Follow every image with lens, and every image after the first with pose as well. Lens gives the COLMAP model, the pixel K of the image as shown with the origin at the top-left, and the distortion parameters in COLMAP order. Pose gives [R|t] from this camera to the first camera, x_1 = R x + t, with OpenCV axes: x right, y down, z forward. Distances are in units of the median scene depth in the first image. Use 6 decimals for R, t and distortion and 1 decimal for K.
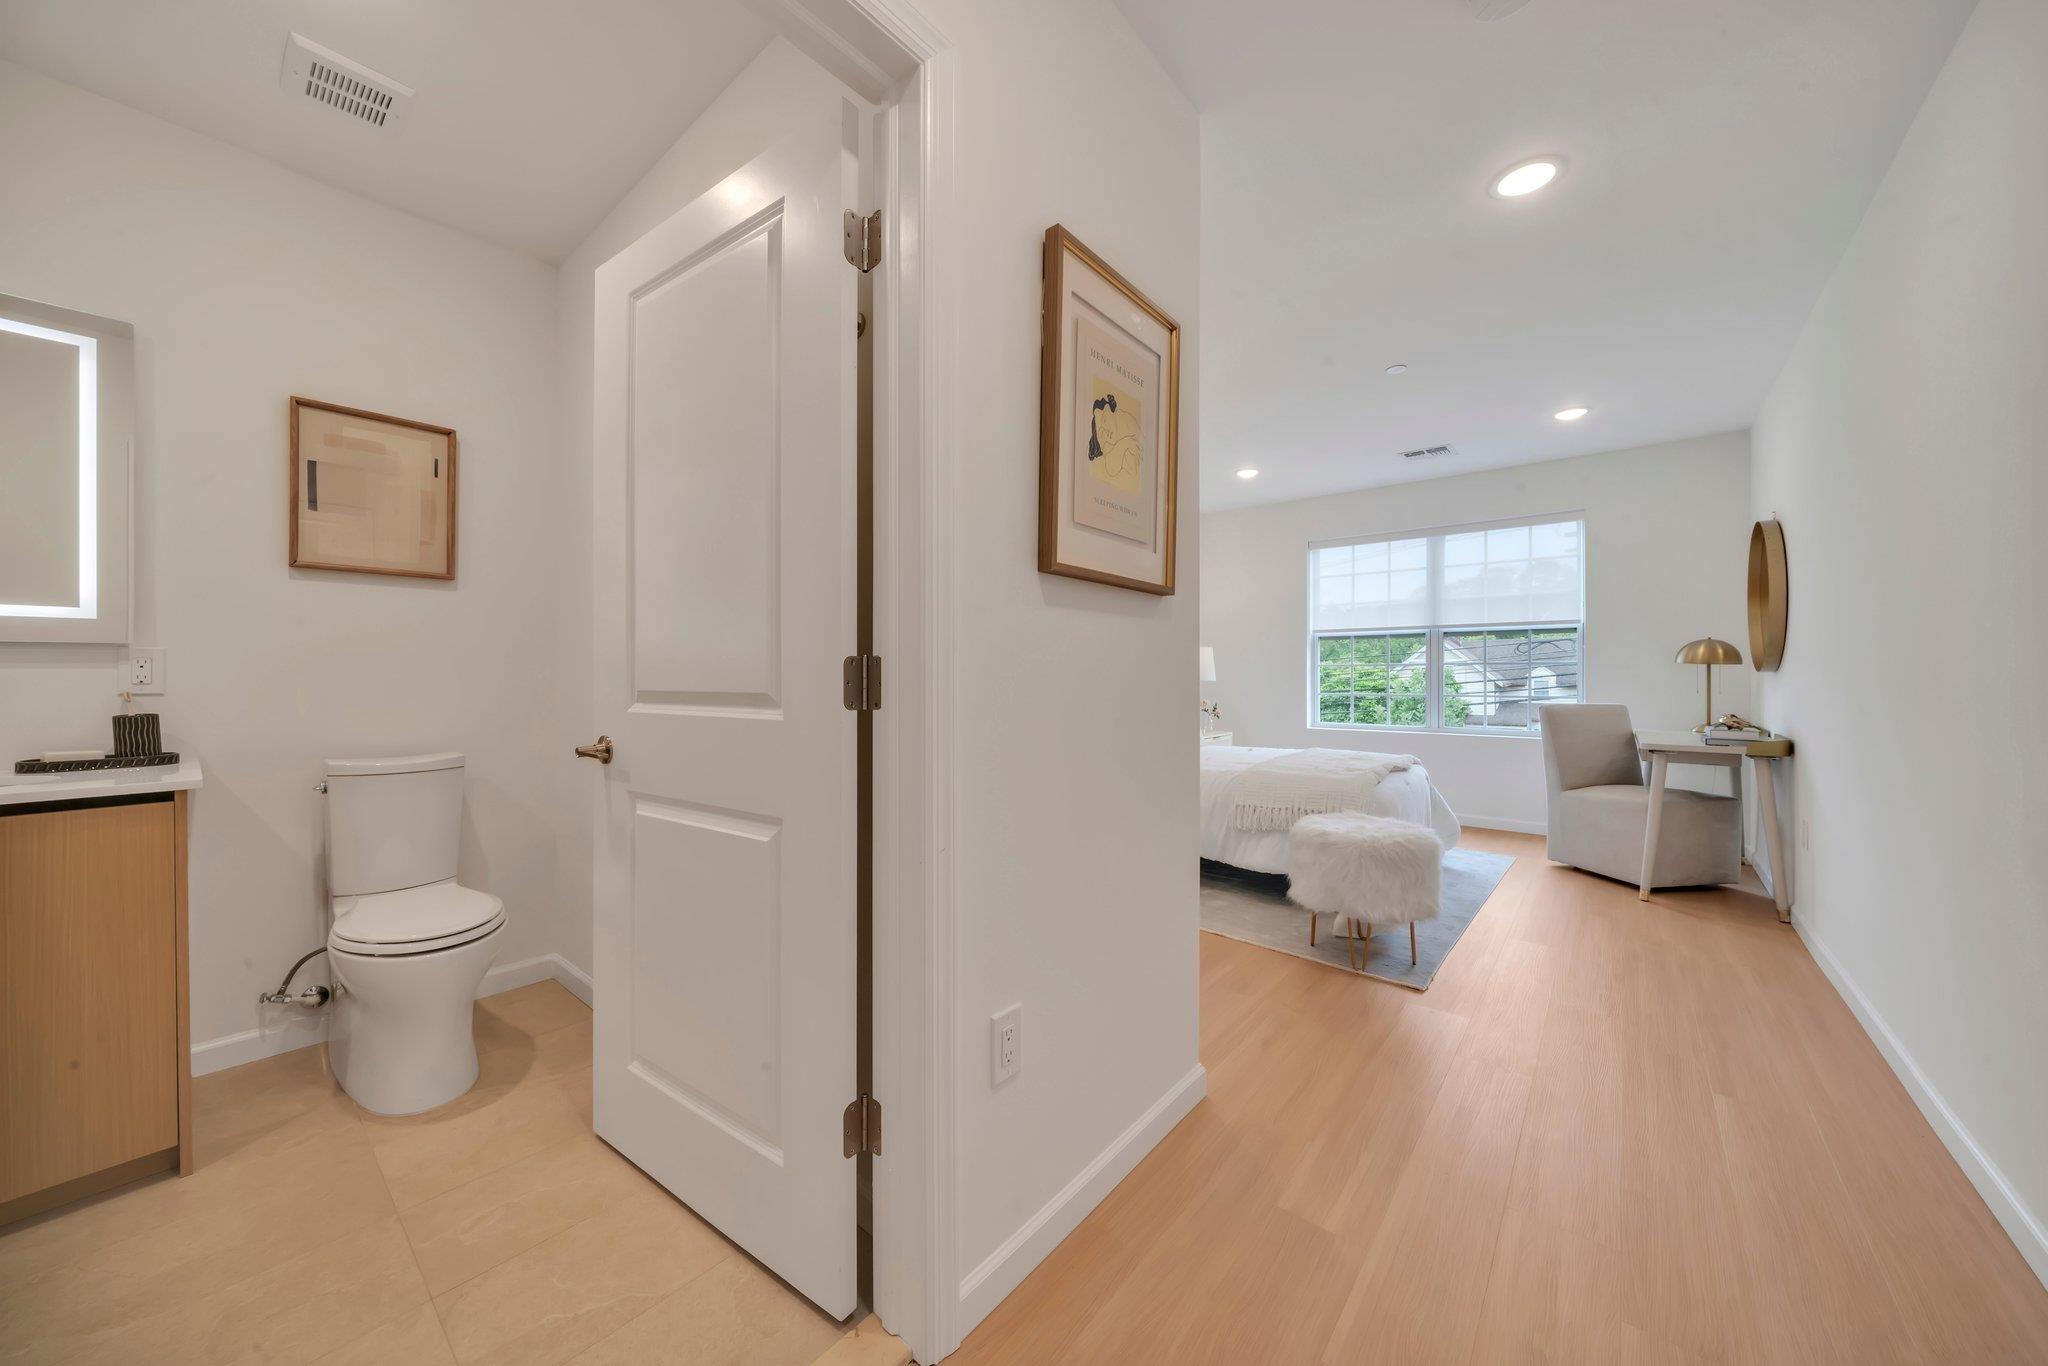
lens RADIAL K [[678.6, 0, 1024.0], [0, 678.6, 683.0], [0, 0, 1]] dist [-0.009299, -0.000053]
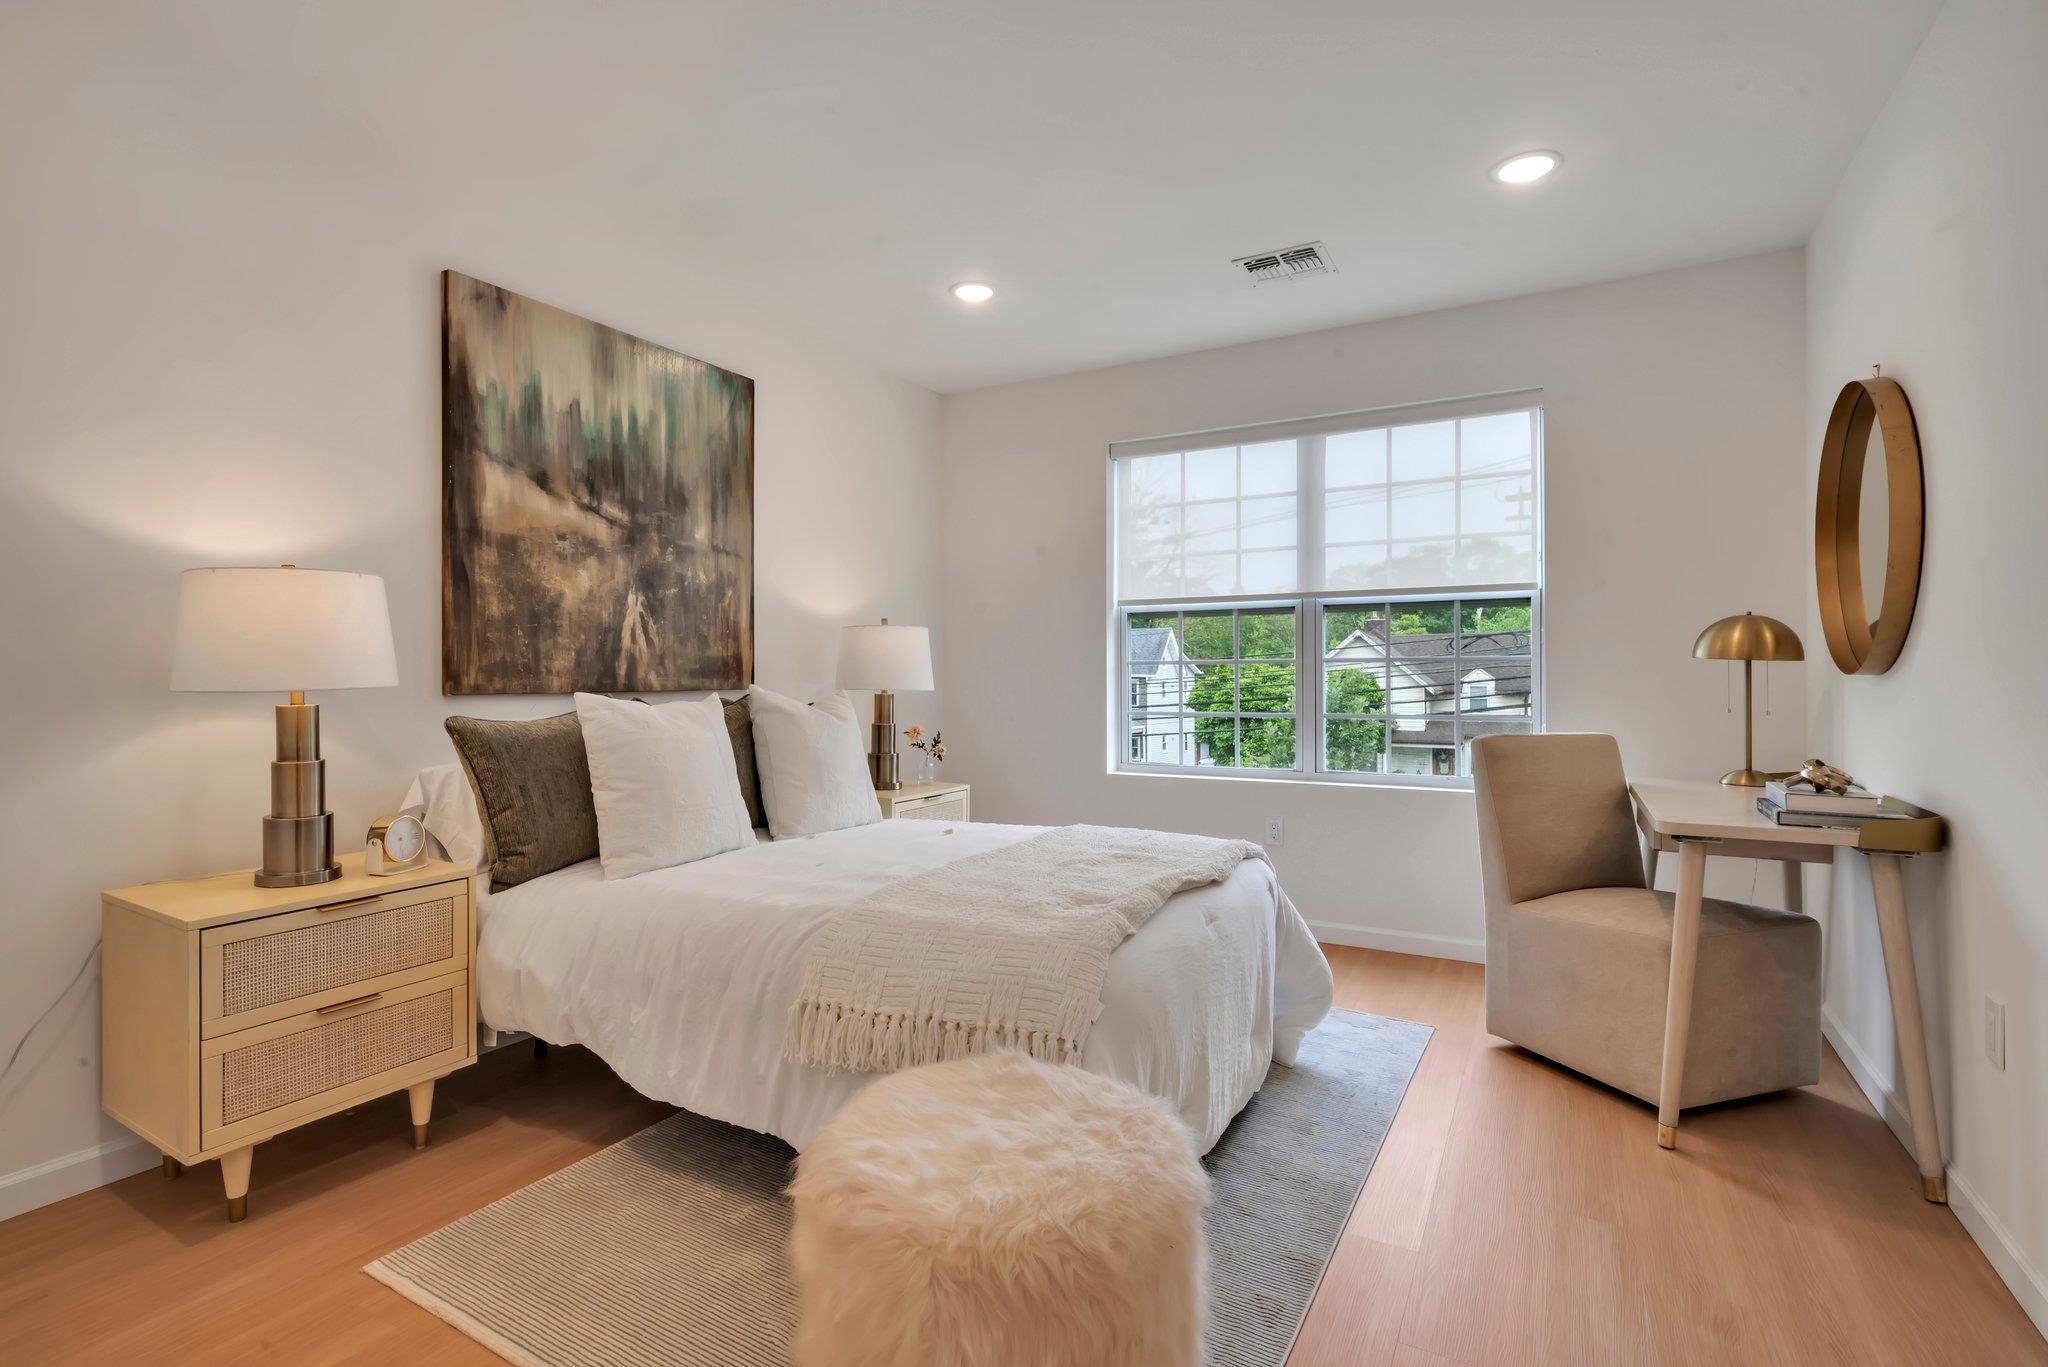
lens RADIAL K [[930.4, 0, 1024.0], [0, 930.4, 683.5], [0, 0, 1]] dist [-0.001135, 0.000091]
pose [[0.980194, 0.000246, 0.198039, 0.278145], [0.001030, 0.999979, -0.006341, -0.004915], [-0.198036, 0.006419, 0.980174, 0.358646]]
